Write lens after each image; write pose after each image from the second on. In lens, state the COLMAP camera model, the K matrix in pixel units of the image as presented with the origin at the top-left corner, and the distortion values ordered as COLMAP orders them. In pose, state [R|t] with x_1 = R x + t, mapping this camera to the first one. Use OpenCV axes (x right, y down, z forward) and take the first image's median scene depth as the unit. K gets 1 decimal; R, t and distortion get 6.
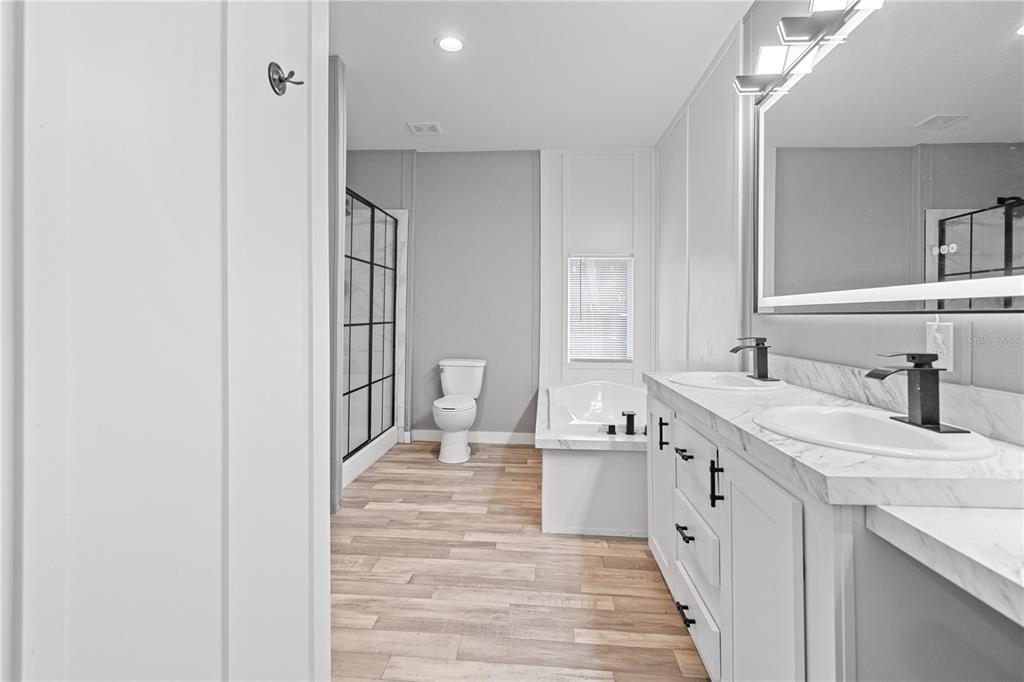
lens RADIAL K [[479.0, 0, 500.2], [0, 479.0, 303.4], [0, 0, 1]] dist [0.000520, 0.000189]
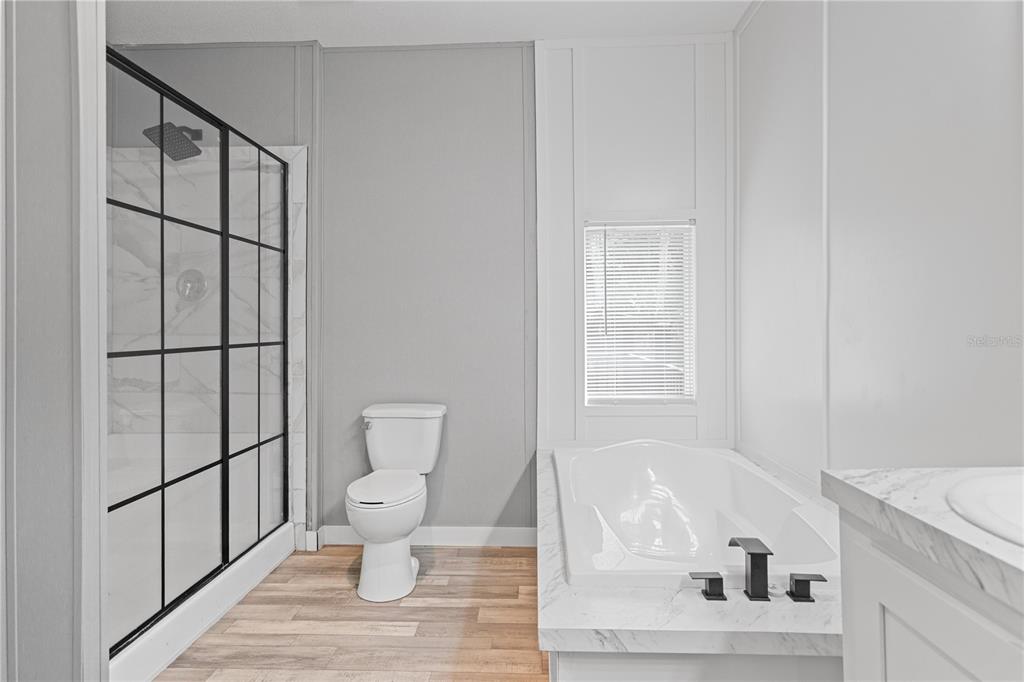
lens RADIAL K [[577.8, 0, 511.3], [0, 577.8, 326.0], [0, 0, 1]] dist [-0.001771, -0.000429]
pose [[0.998682, -0.015115, 0.049055, 0.018569], [0.014066, 0.999666, 0.021667, 0.009271], [-0.049366, -0.020949, 0.998561, 0.327872]]
